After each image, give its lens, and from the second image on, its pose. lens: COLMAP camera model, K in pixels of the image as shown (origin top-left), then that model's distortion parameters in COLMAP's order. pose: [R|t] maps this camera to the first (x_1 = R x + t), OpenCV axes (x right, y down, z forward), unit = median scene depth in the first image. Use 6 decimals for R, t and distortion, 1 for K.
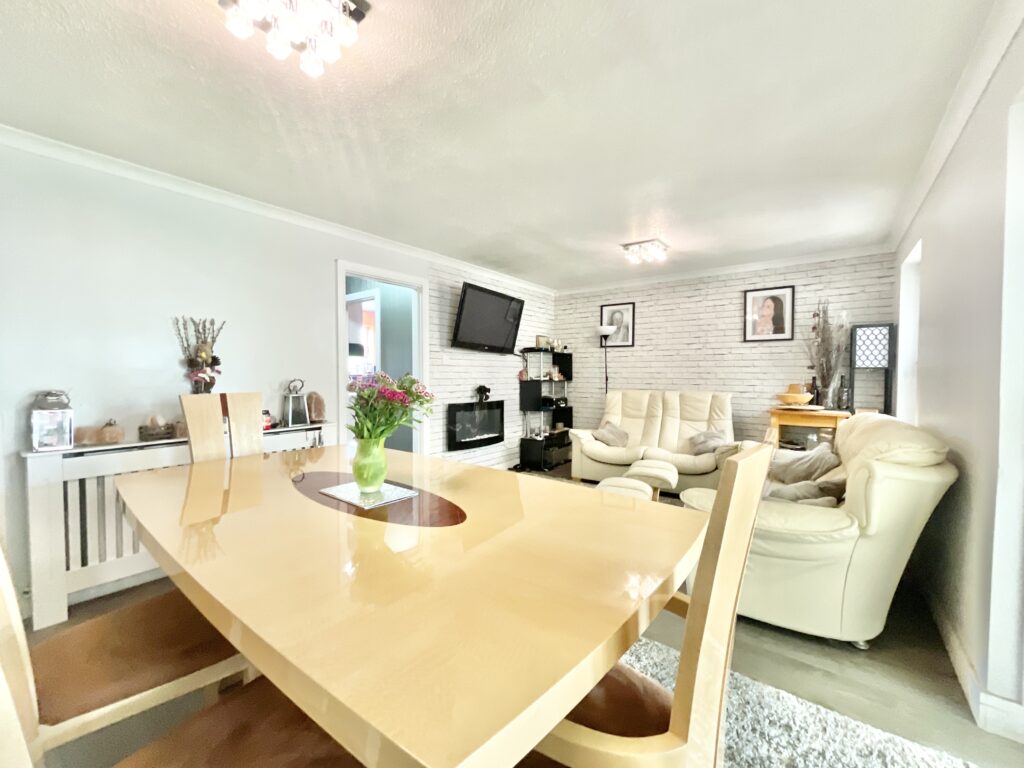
lens RADIAL K [[416.0, 0, 514.6], [0, 416.0, 384.8], [0, 0, 1]] dist [0.001188, 0.001226]
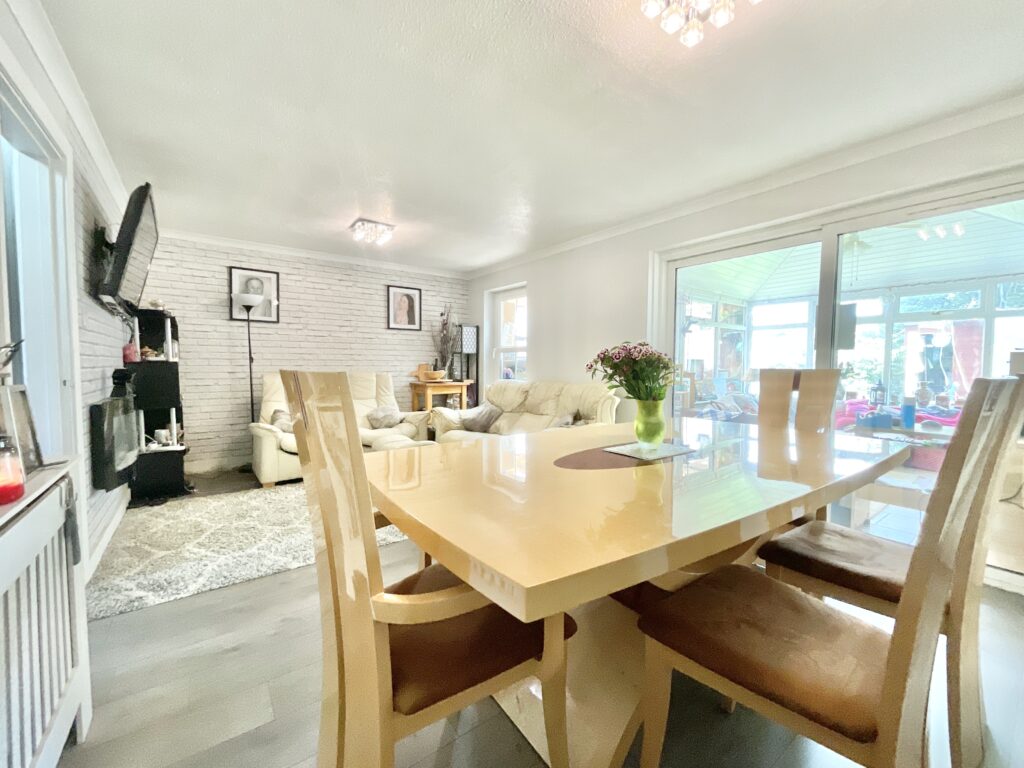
lens RADIAL K [[416.0, 0, 503.8], [0, 416.0, 381.5], [0, 0, 1]] dist [0.001188, 0.001226]
pose [[0.299867, -0.049814, 0.952679, -0.485013], [0.012468, 0.998755, 0.048298, -0.006856], [-0.953899, -0.002605, 0.300115, 0.334148]]
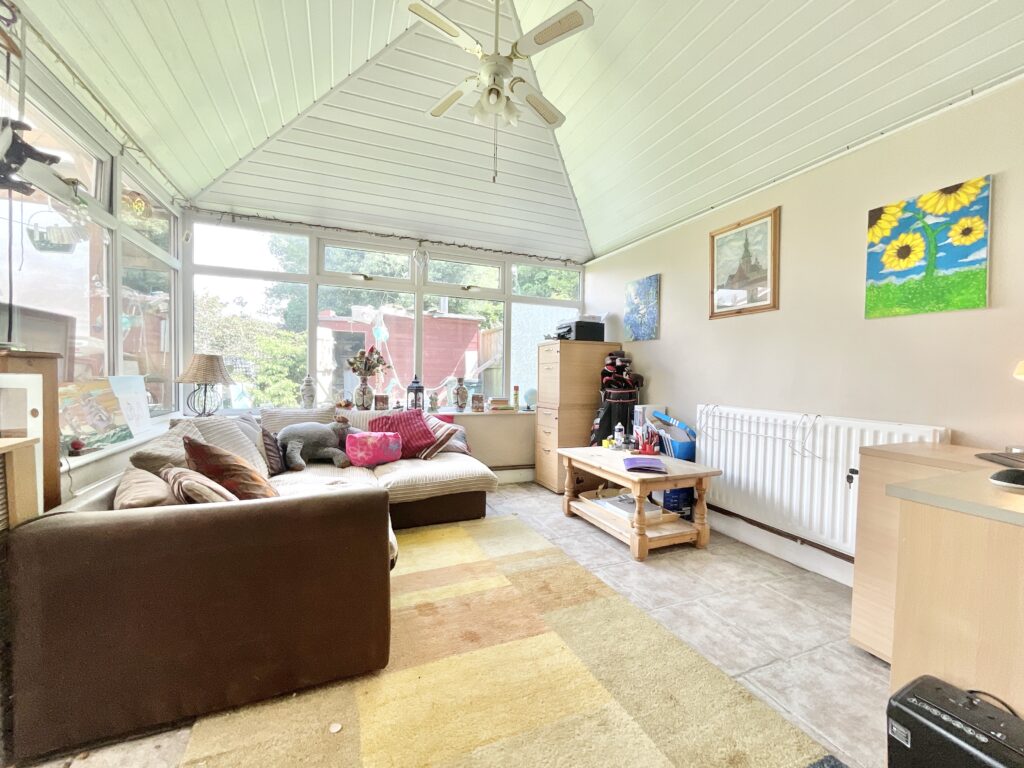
lens RADIAL K [[416.0, 0, 514.1], [0, 416.0, 381.8], [0, 0, 1]] dist [0.001188, 0.001226]
pose [[-0.862869, -0.035848, 0.504155, 0.383157], [-0.017097, 0.998981, 0.041772, 0.034147], [-0.505139, 0.027424, -0.862602, 0.264170]]
